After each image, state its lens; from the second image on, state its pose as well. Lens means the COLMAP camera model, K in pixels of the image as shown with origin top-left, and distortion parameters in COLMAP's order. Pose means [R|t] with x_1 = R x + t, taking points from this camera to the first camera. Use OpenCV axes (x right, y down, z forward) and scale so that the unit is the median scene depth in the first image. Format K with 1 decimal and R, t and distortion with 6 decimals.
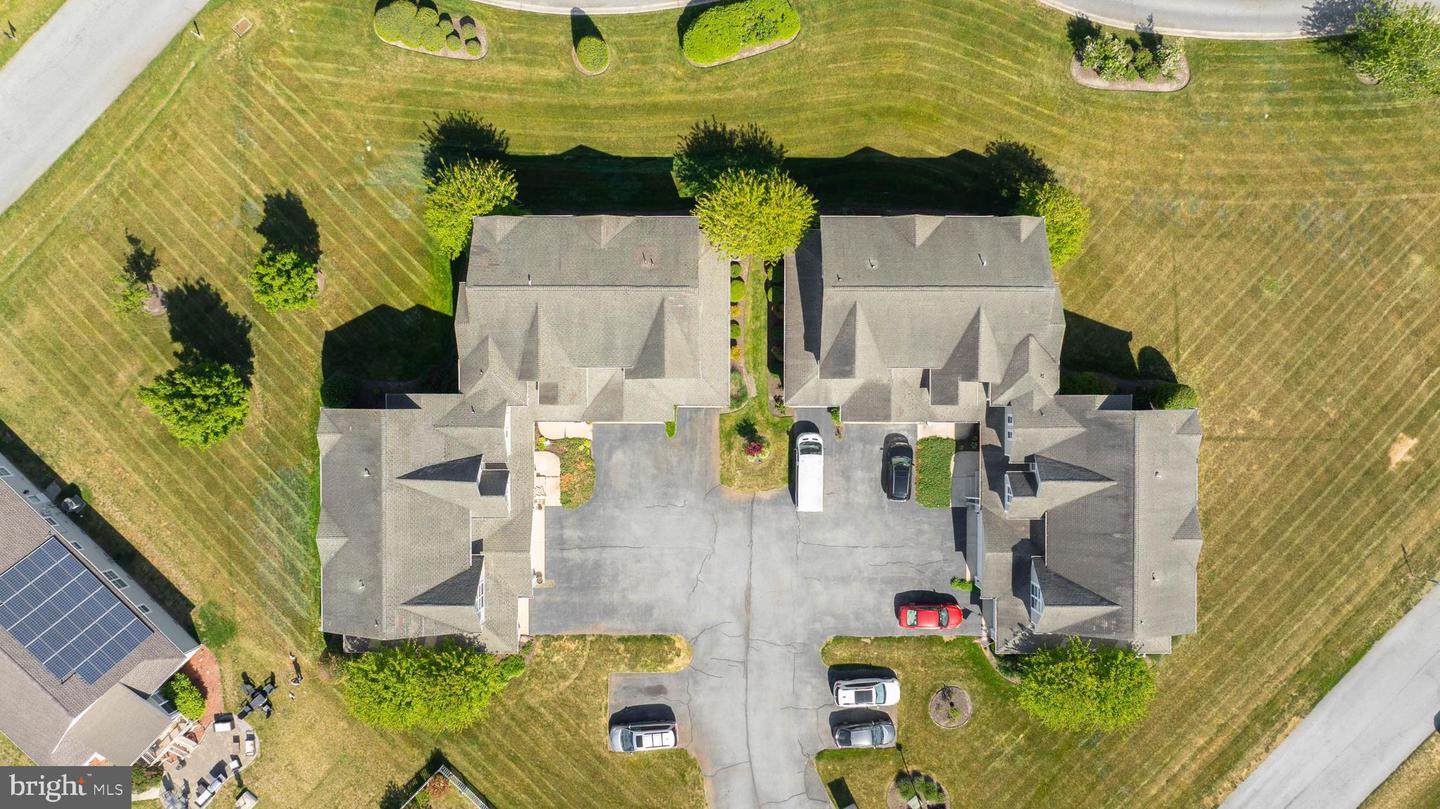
lens RADIAL K [[1004.3, 0, 717.7], [0, 1004.3, 399.9], [0, 0, 1]] dist [-0.028724, 0.016554]
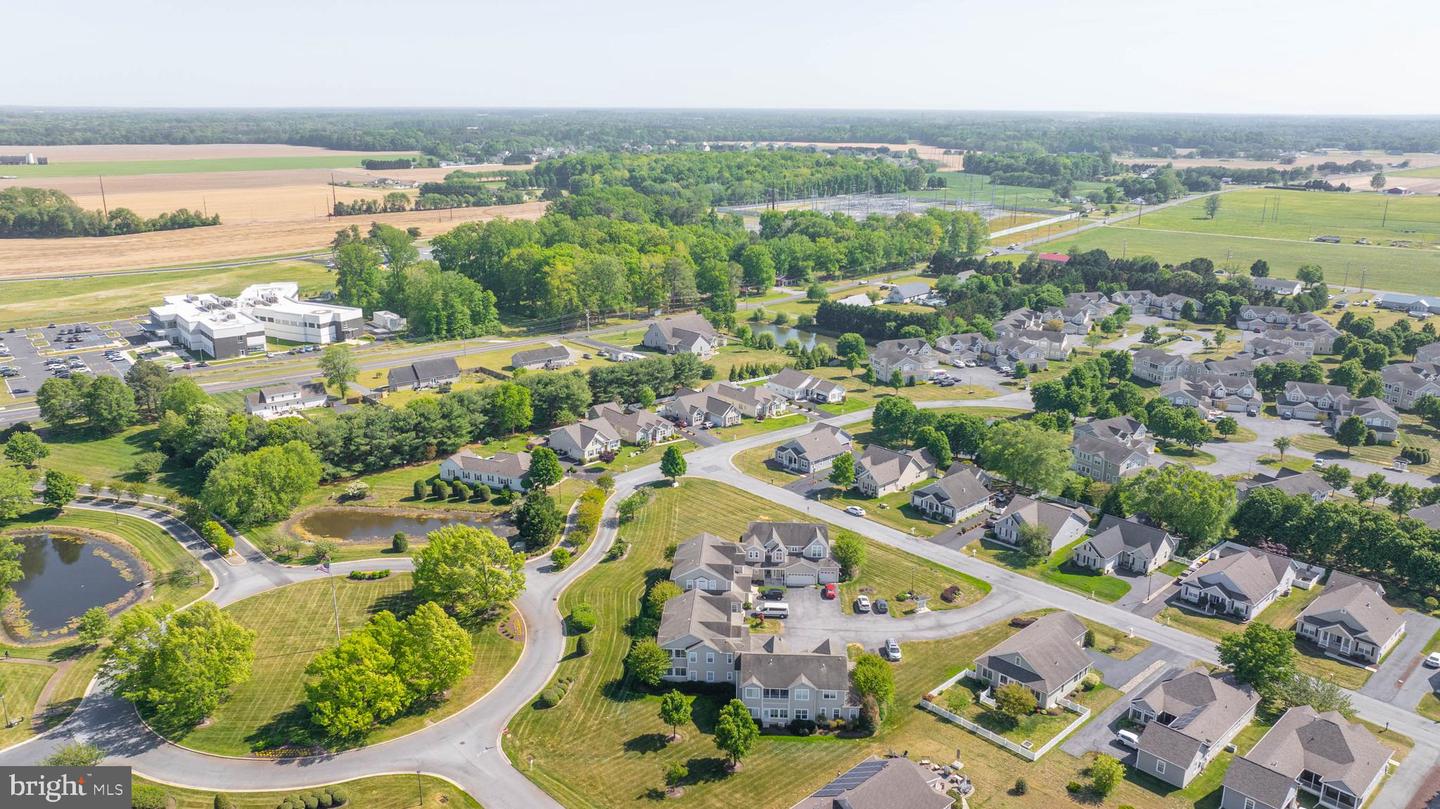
lens RADIAL K [[1004.3, 0, 719.0], [0, 1004.3, 405.0], [0, 0, 1]] dist [-0.028724, 0.016554]
pose [[0.053481, -0.264913, 0.962788, -2.074652], [0.998267, -0.009516, -0.058070, 0.085616], [0.024545, 0.964225, 0.263945, -0.116764]]
